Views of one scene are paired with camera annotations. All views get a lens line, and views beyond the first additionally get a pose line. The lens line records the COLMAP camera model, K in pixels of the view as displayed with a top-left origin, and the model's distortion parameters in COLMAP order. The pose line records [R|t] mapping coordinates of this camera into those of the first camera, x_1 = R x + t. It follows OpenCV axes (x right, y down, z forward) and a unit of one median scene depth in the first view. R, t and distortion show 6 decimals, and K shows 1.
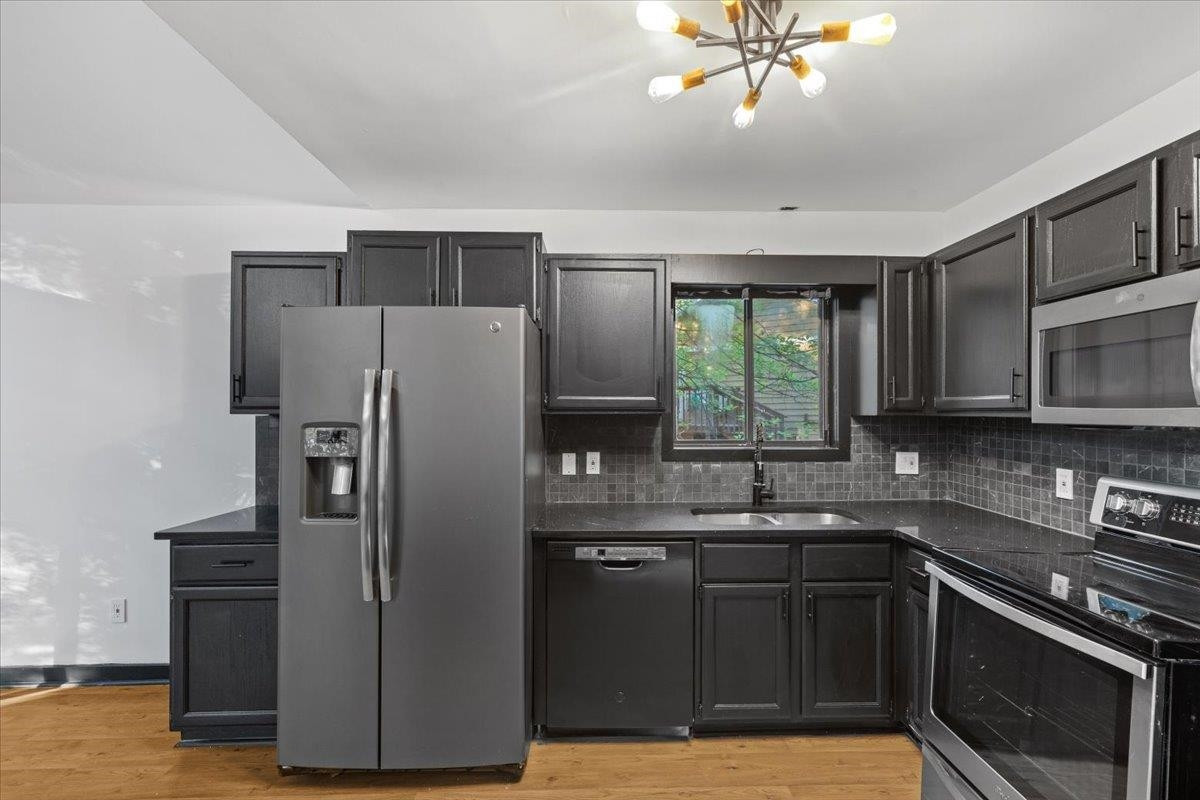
lens RADIAL K [[542.8, 0, 598.6], [0, 542.8, 410.5], [0, 0, 1]] dist [0.010646, -0.000779]
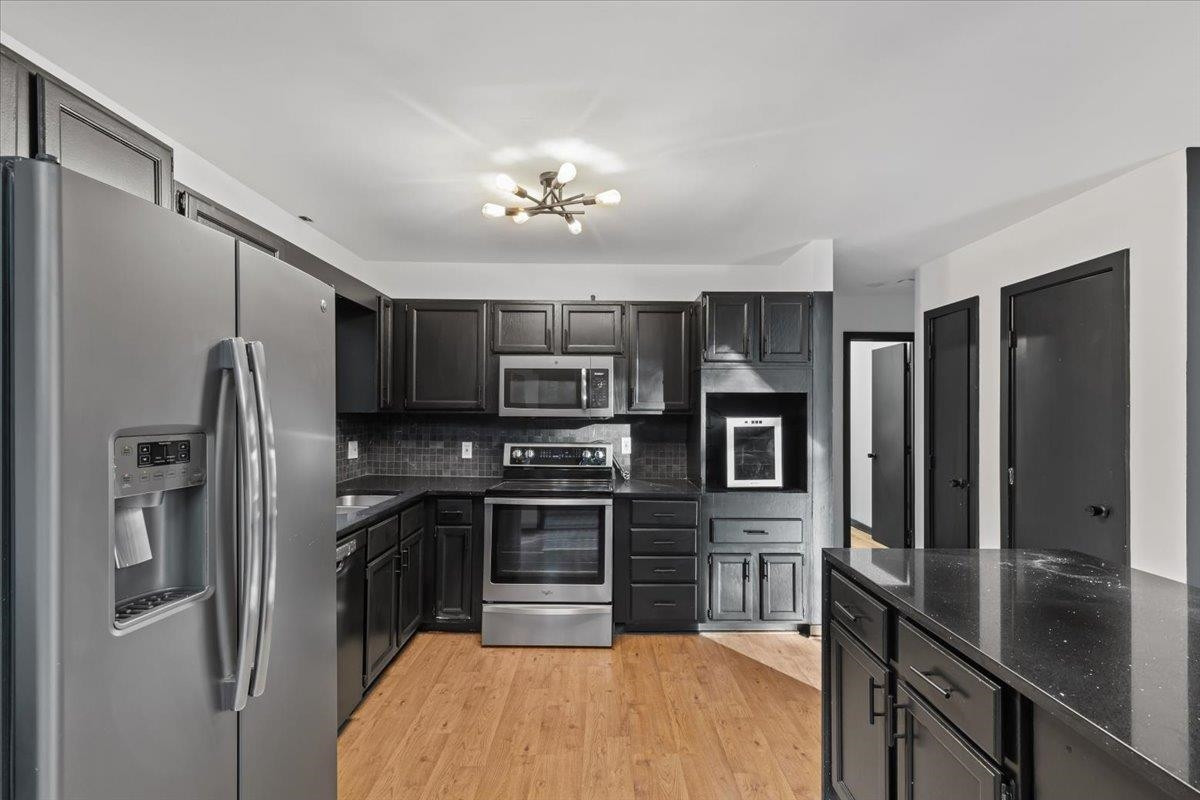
lens RADIAL K [[542.8, 0, 596.4], [0, 542.8, 406.9], [0, 0, 1]] dist [0.010646, -0.000779]
pose [[0.016819, 0.013040, 0.999774, -0.949474], [-0.006615, 0.999895, -0.012930, 0.011260], [-0.999837, -0.006396, 0.016903, 0.549760]]
